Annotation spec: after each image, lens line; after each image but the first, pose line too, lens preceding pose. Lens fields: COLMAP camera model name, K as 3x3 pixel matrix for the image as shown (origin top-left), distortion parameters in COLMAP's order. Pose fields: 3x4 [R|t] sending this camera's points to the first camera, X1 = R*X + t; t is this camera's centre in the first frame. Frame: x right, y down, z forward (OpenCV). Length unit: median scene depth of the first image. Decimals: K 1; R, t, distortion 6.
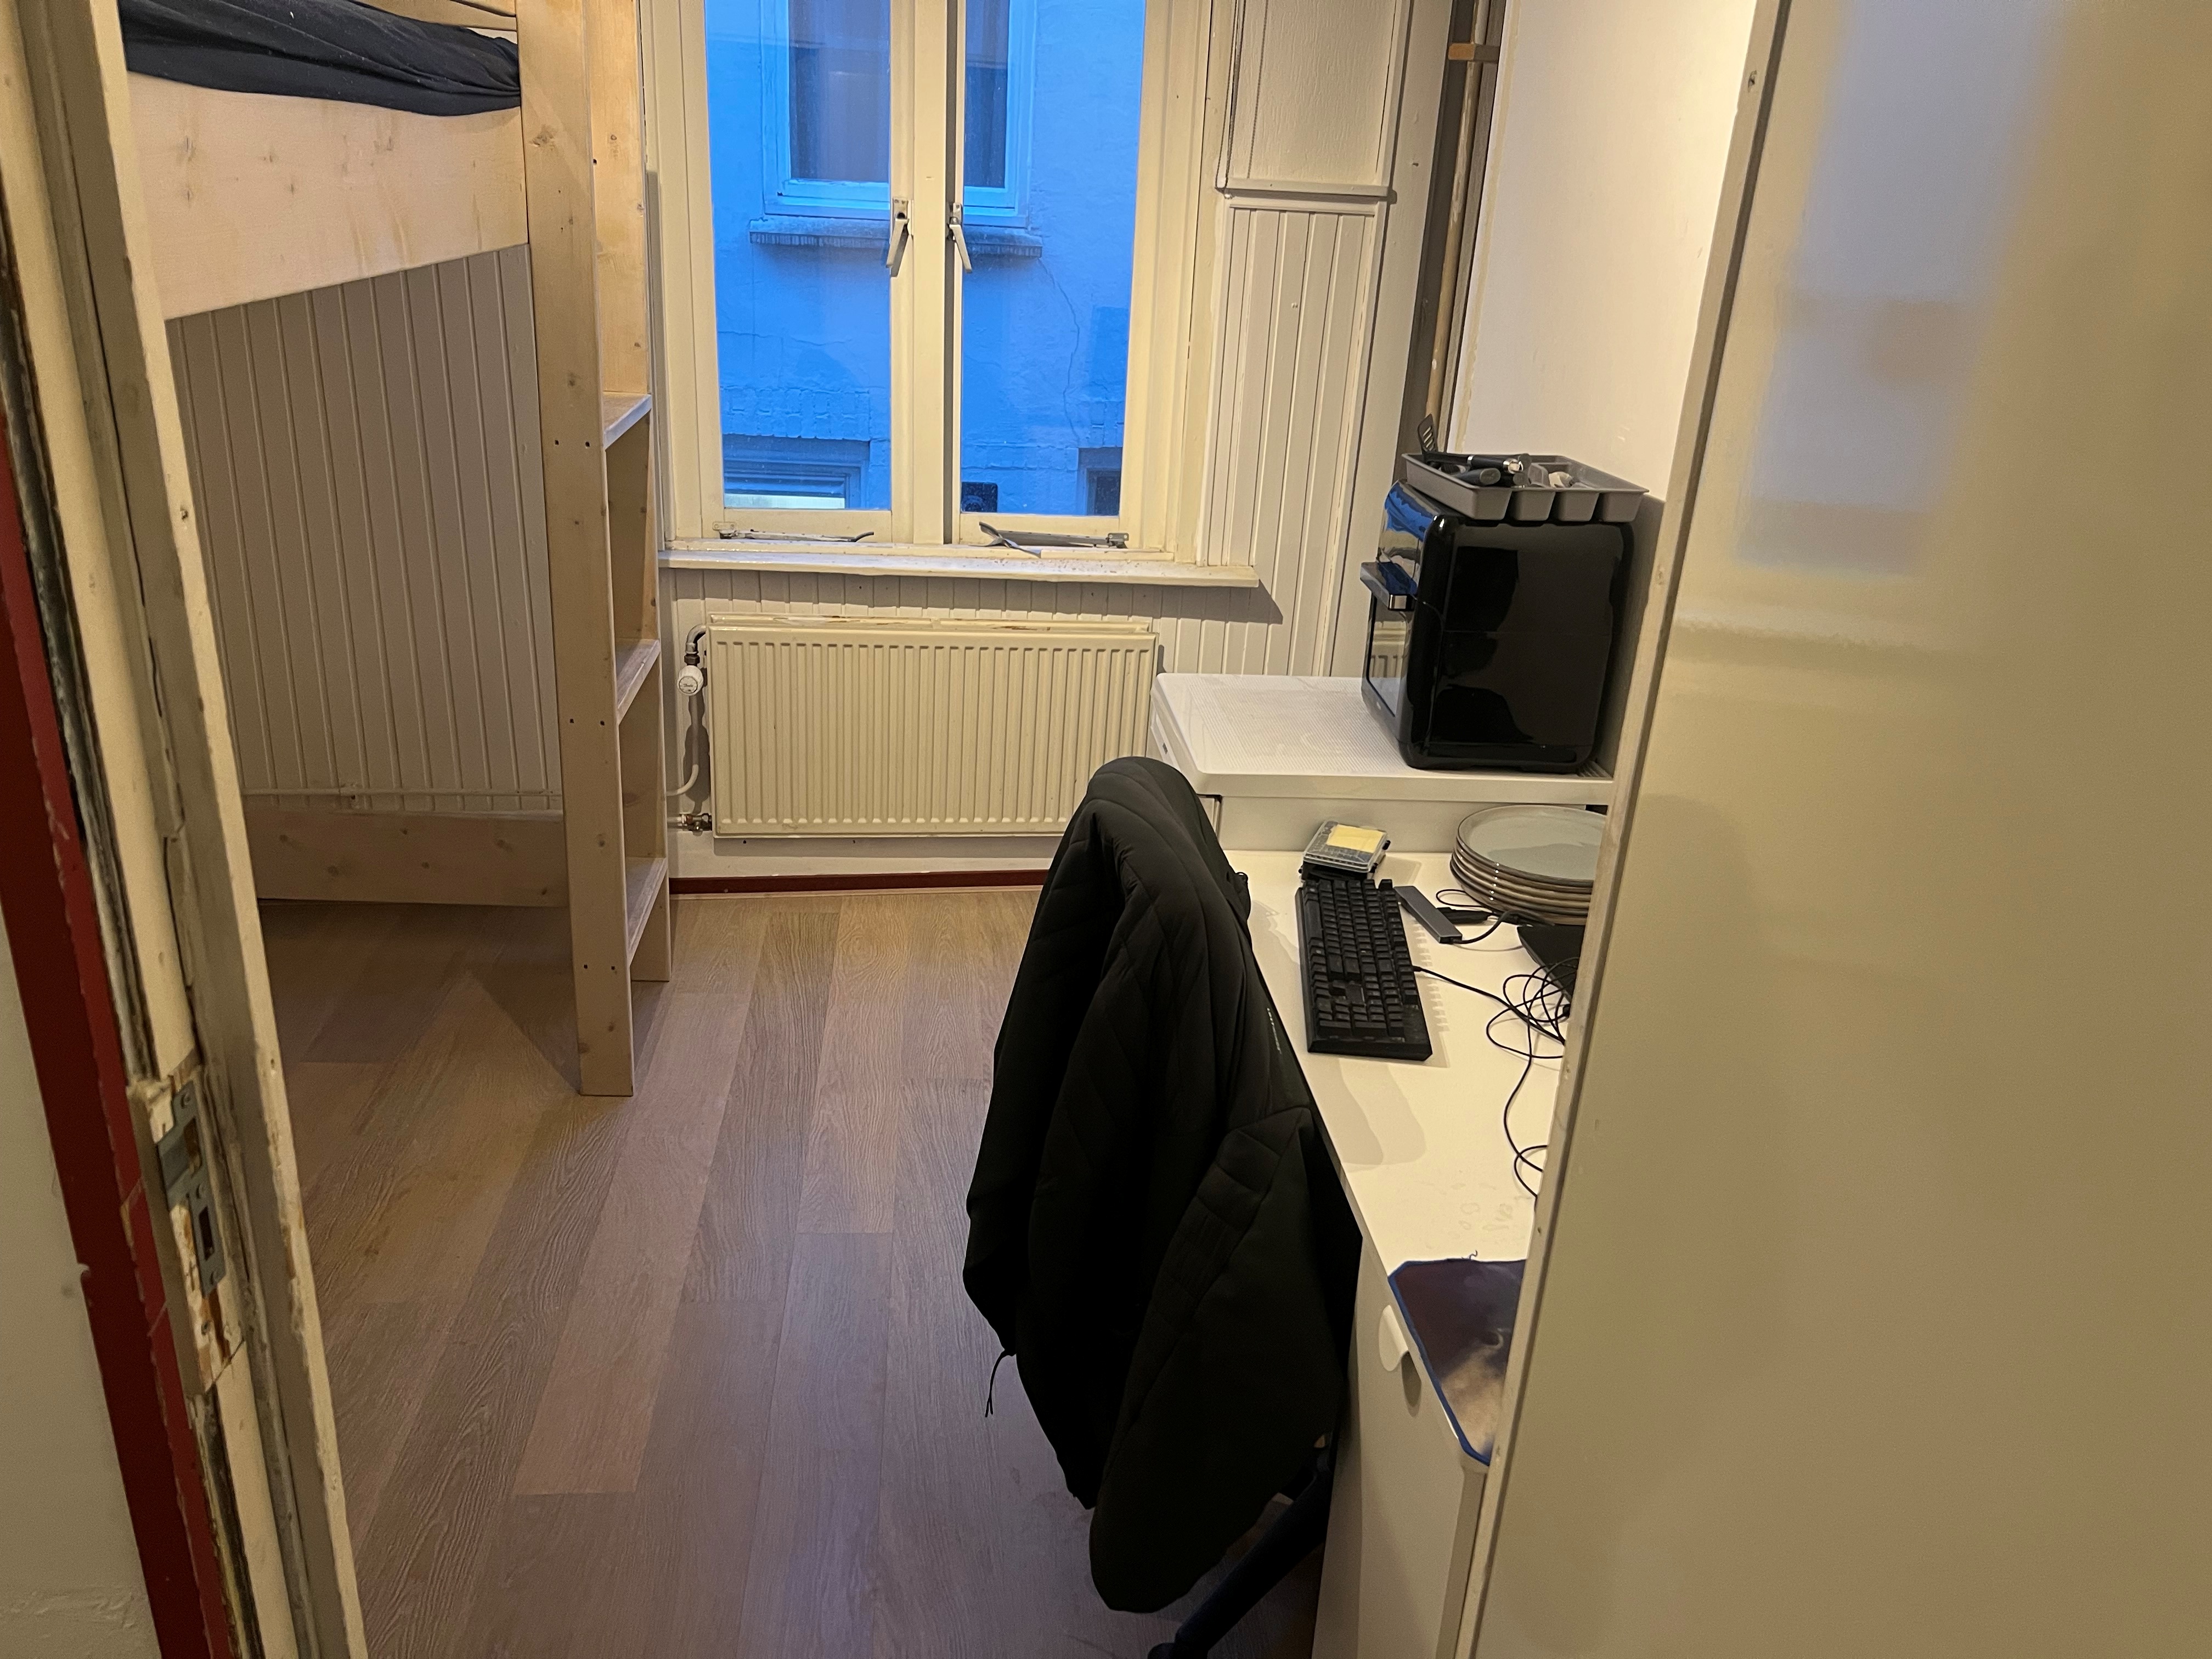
lens RADIAL K [[1602.0, 0, 1113.7], [0, 1602.0, 838.3], [0, 0, 1]] dist [0.105053, -0.202631]
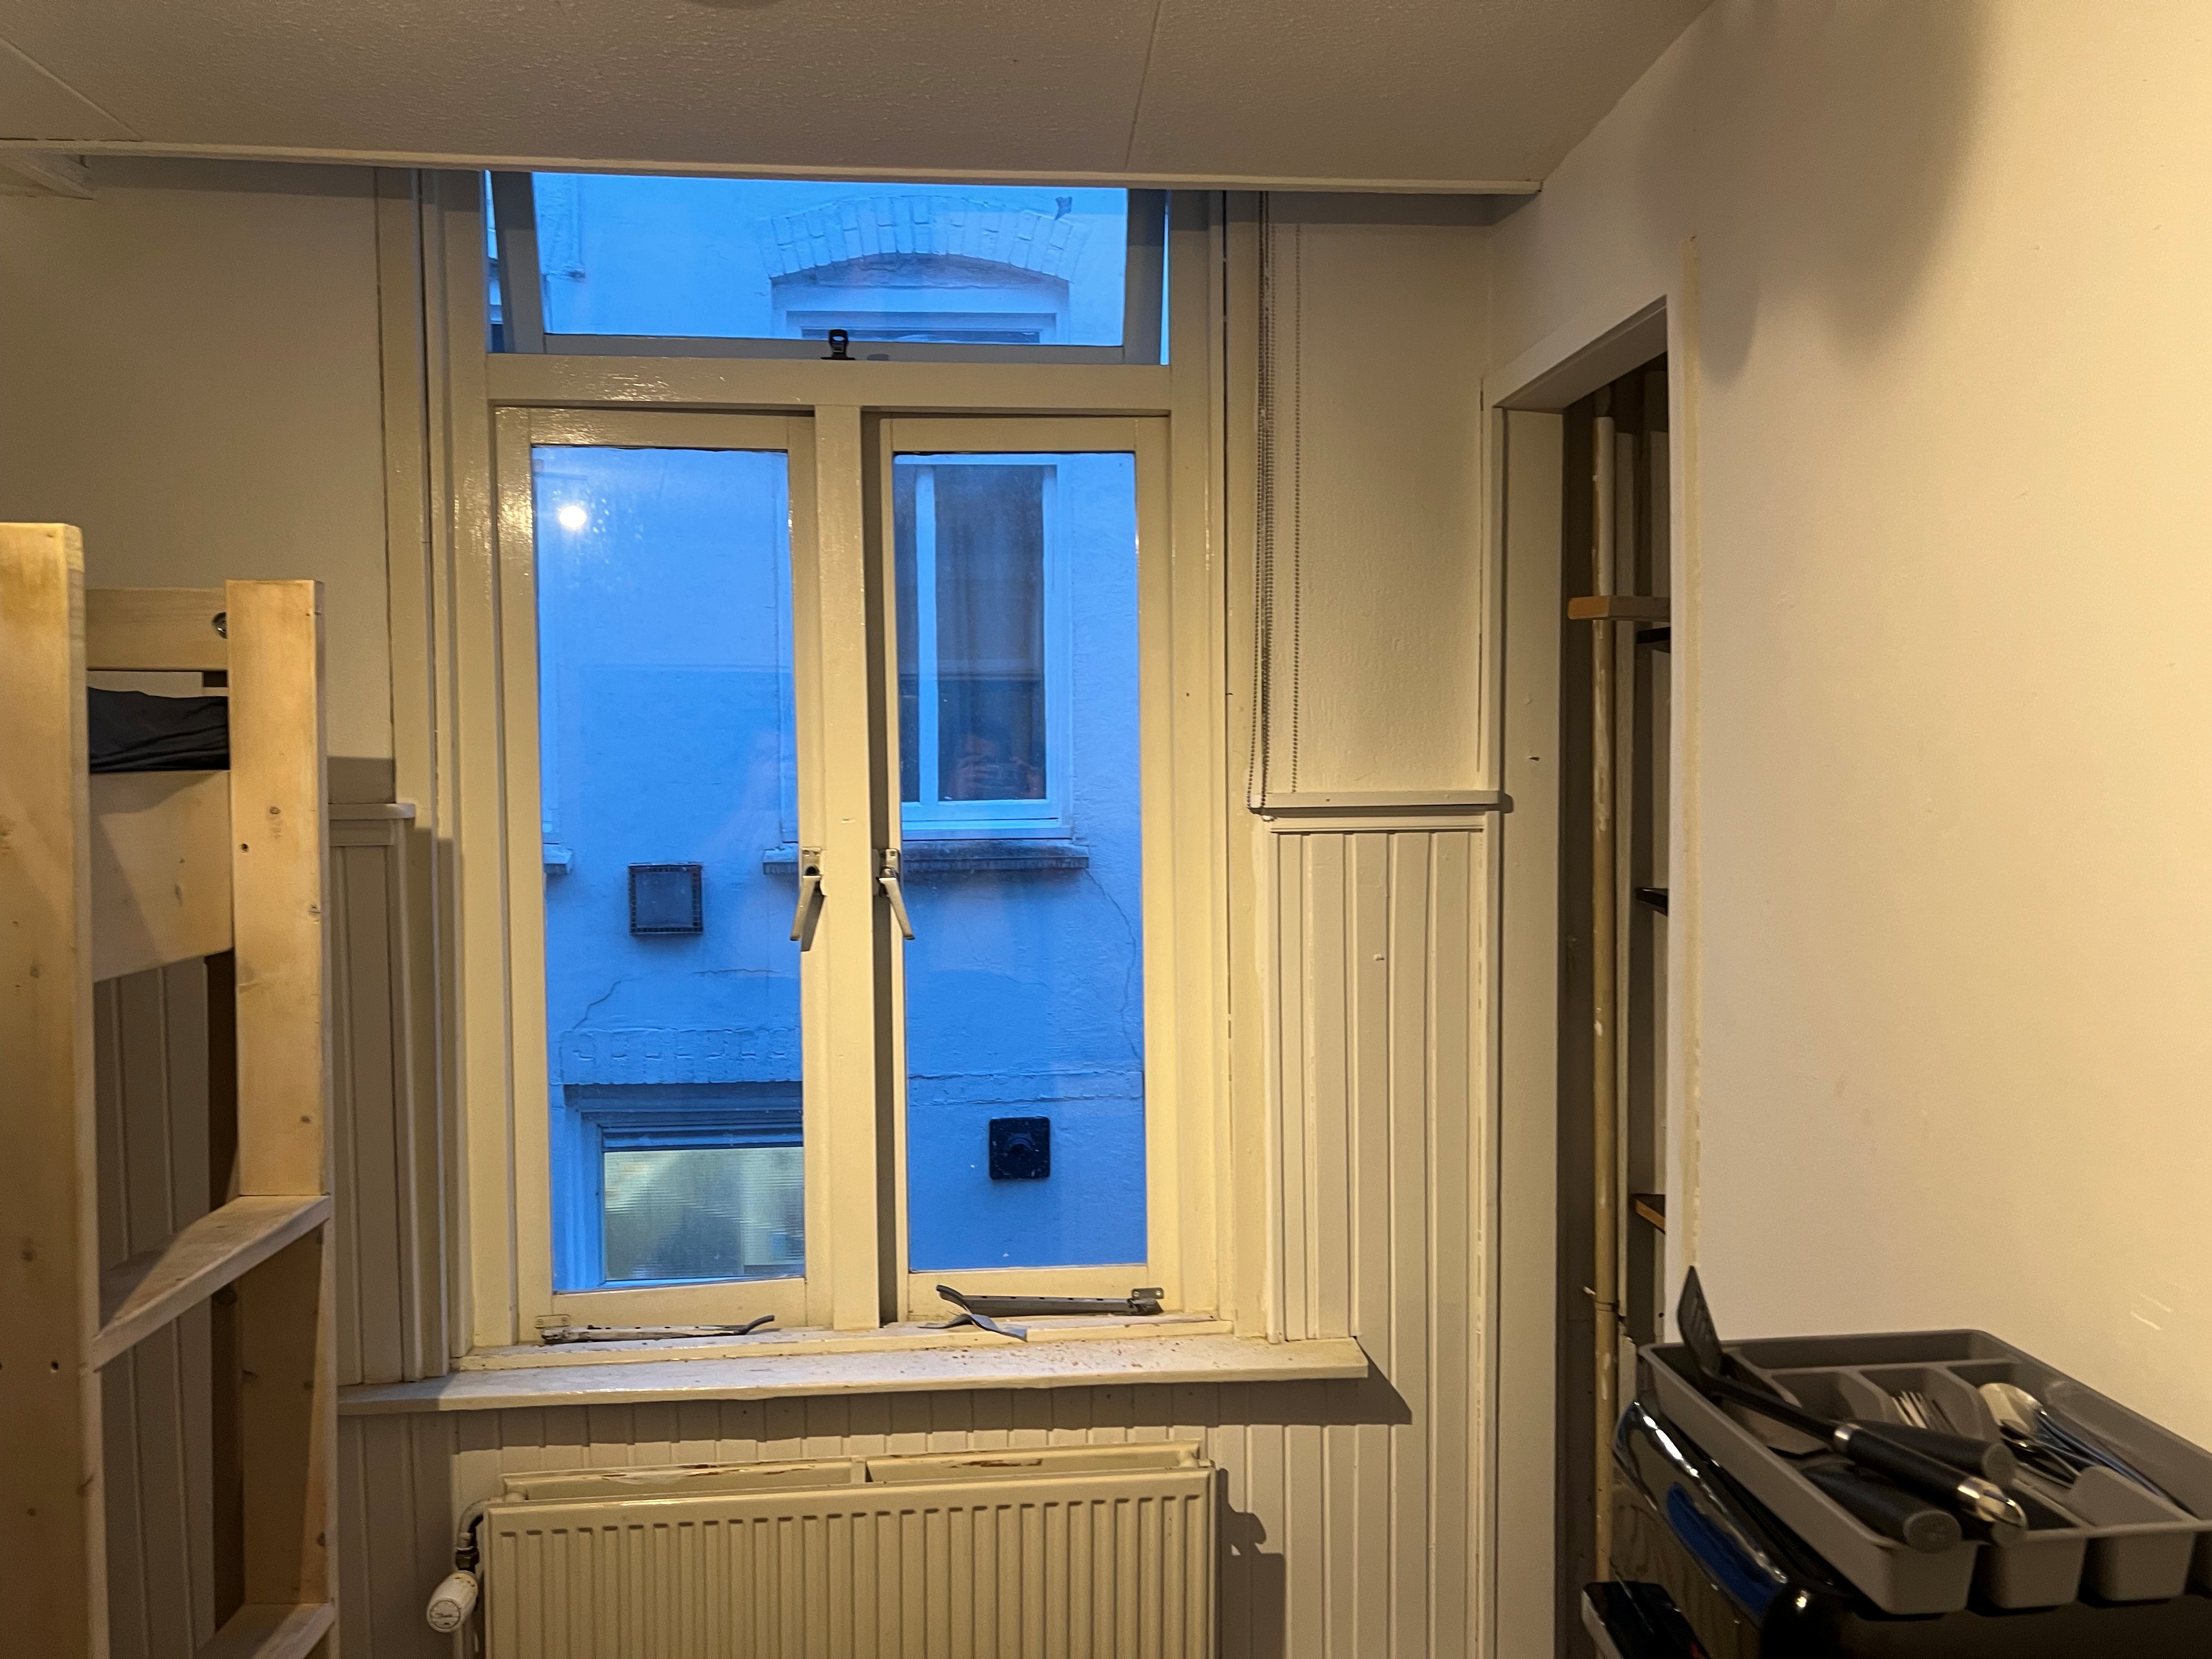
lens RADIAL K [[1602.0, 0, 1113.7], [0, 1602.0, 838.3], [0, 0, 1]] dist [0.105053, -0.202631]
pose [[0.996436, -0.061976, -0.057227, 0.041989], [0.038997, 0.939985, -0.338979, -0.150916], [0.074801, 0.335539, 0.939052, 0.337078]]
